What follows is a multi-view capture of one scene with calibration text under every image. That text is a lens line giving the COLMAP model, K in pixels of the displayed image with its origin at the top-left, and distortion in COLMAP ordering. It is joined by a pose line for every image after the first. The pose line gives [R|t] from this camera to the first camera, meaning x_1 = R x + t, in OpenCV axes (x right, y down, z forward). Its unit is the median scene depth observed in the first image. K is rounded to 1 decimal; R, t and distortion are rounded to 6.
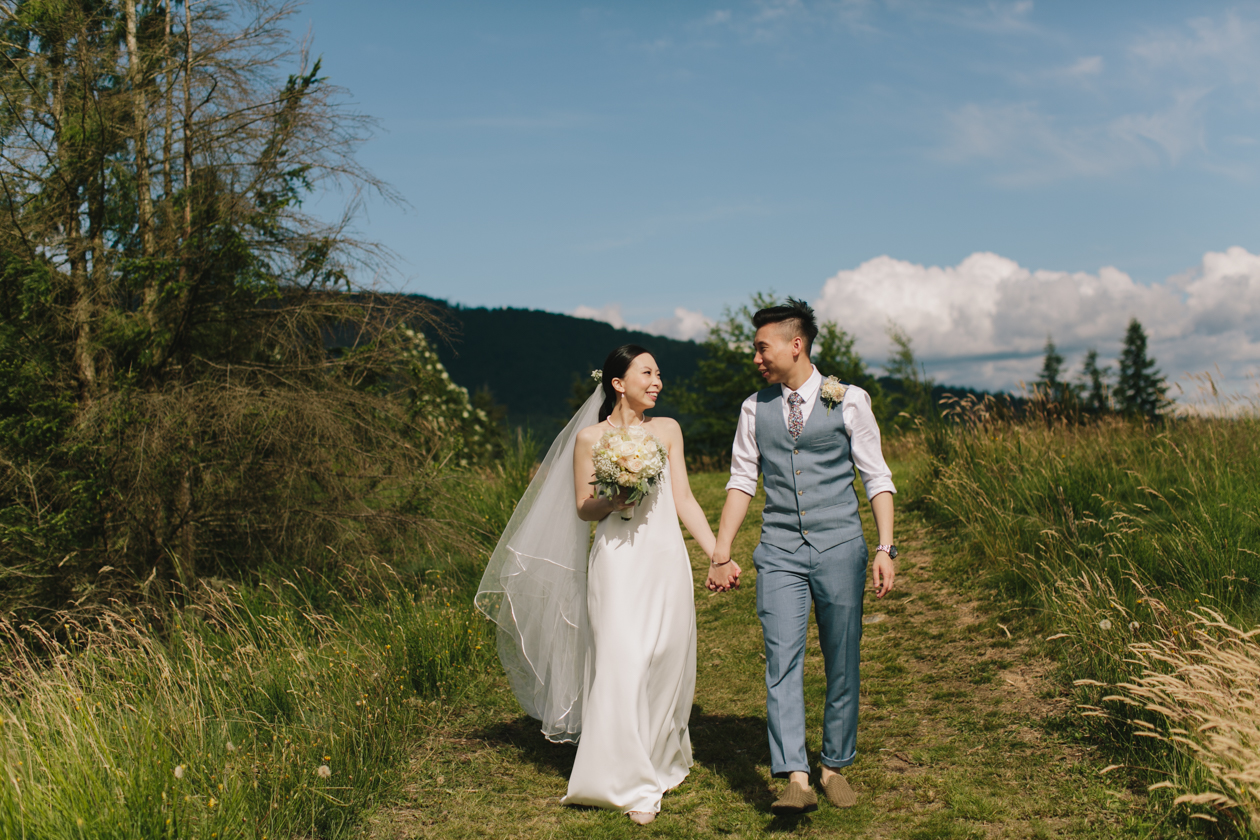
lens RADIAL K [[1802.7, 0, 632.6], [0, 1802.7, 484.9], [0, 0, 1]] dist [-0.241181, 0.648130]
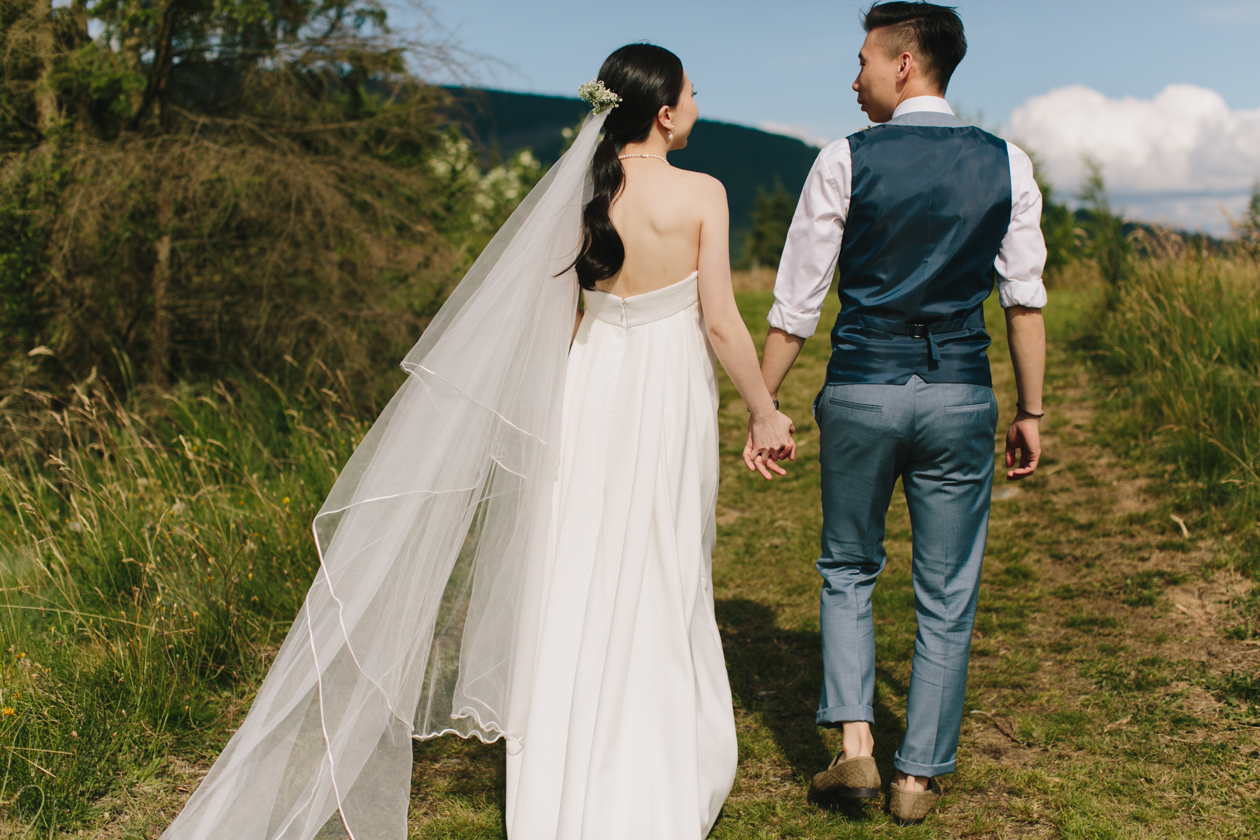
lens RADIAL K [[1802.7, 0, 632.6], [0, 1802.7, 484.9], [0, 0, 1]] dist [-0.241181, 0.648130]
pose [[0.993235, 0.064613, -0.096485, 0.058983], [-0.054347, 0.992936, 0.105477, 0.001946], [0.102619, -0.099520, 0.989730, 0.280646]]
